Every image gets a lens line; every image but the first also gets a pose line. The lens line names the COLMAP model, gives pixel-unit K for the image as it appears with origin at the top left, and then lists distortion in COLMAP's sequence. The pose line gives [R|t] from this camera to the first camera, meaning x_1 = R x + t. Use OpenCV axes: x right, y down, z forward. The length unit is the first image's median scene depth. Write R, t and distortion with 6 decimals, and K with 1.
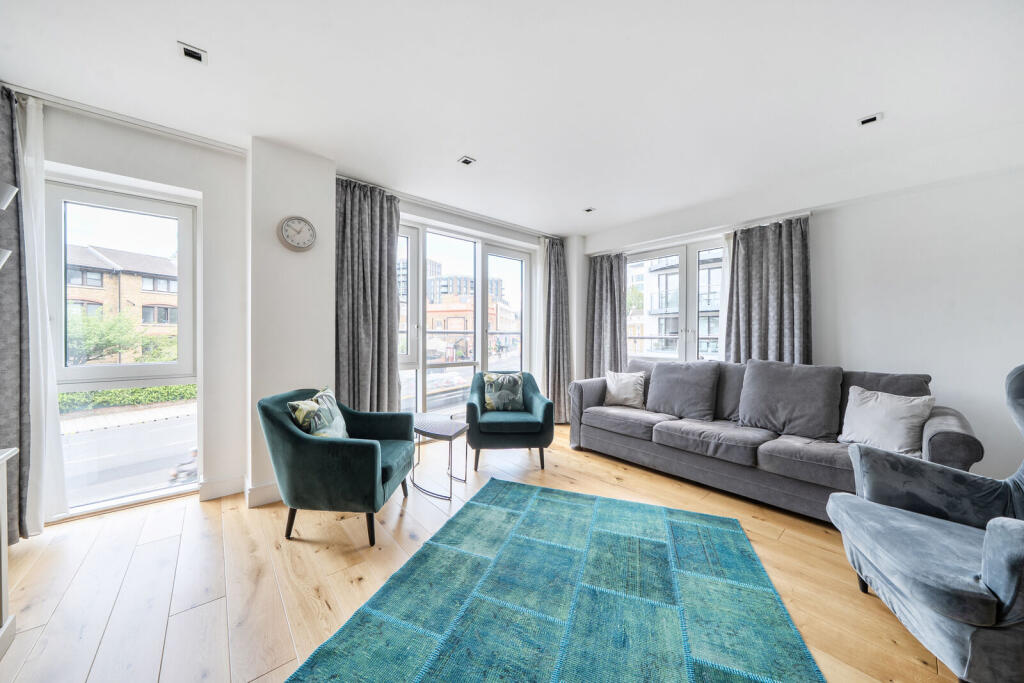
lens RADIAL K [[351.9, 0, 512.4], [0, 351.9, 336.3], [0, 0, 1]] dist [-0.000175, -0.000506]
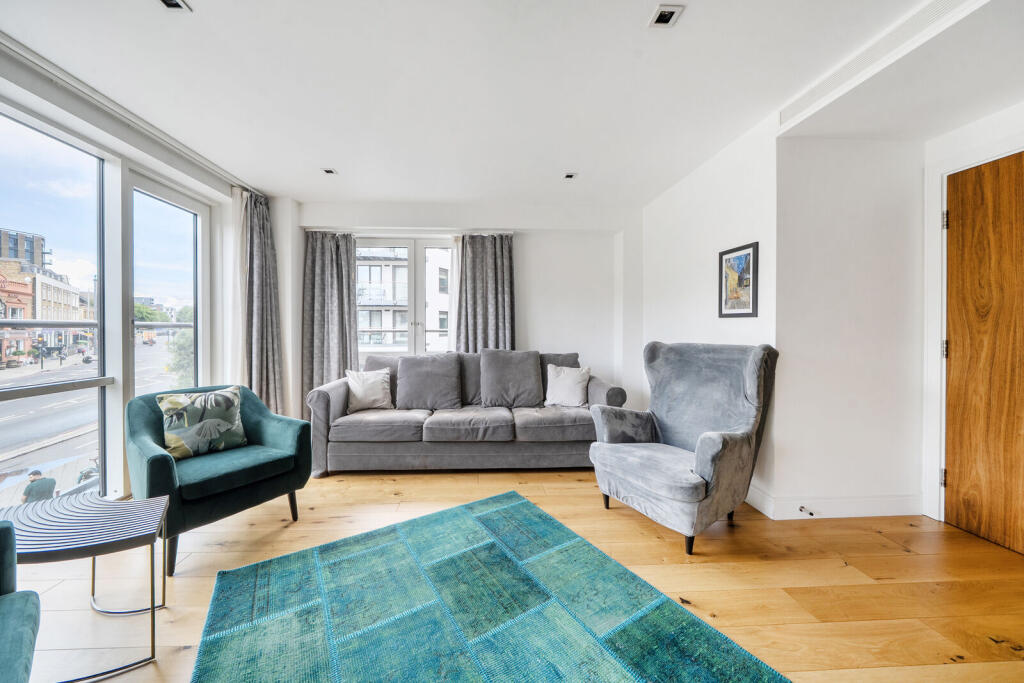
lens RADIAL K [[351.9, 0, 494.2], [0, 351.9, 329.9], [0, 0, 1]] dist [-0.000175, -0.000506]
pose [[0.623981, -0.007585, 0.781403, -0.202631], [0.007329, 0.999966, 0.003854, -0.000848], [-0.781405, 0.003322, 0.624015, 0.246374]]
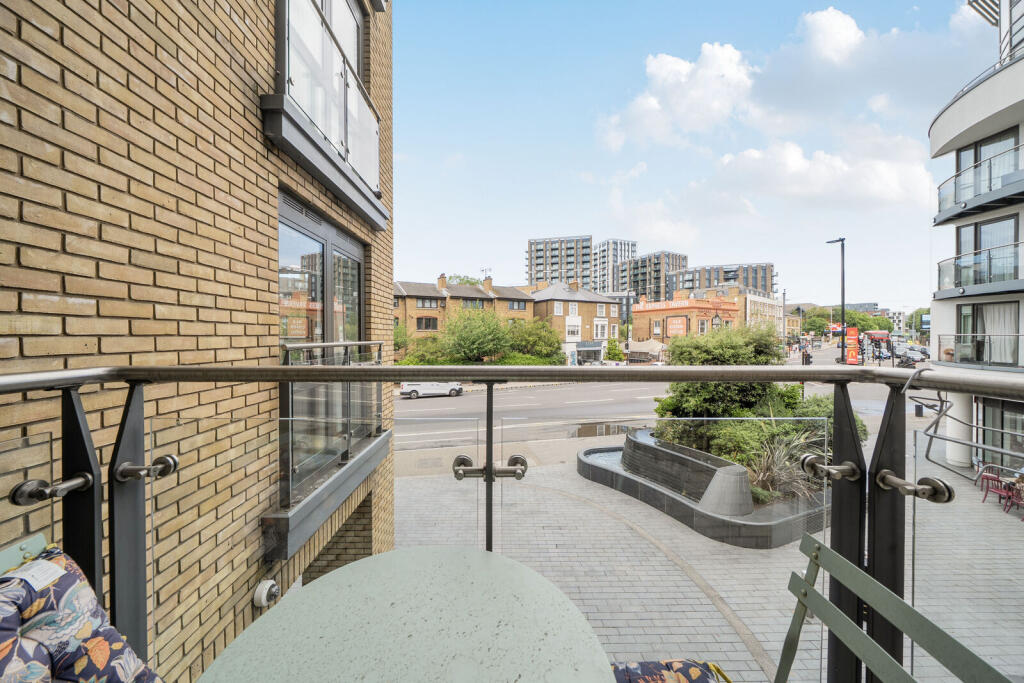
lens RADIAL K [[351.9, 0, 492.4], [0, 351.9, 338.6], [0, 0, 1]] dist [-0.000175, -0.000506]
pose [[0.742005, 0.001528, -0.670393, 0.333715], [0.000643, 0.999995, 0.002990, -0.001334], [0.670395, -0.002649, 0.742000, 0.129994]]
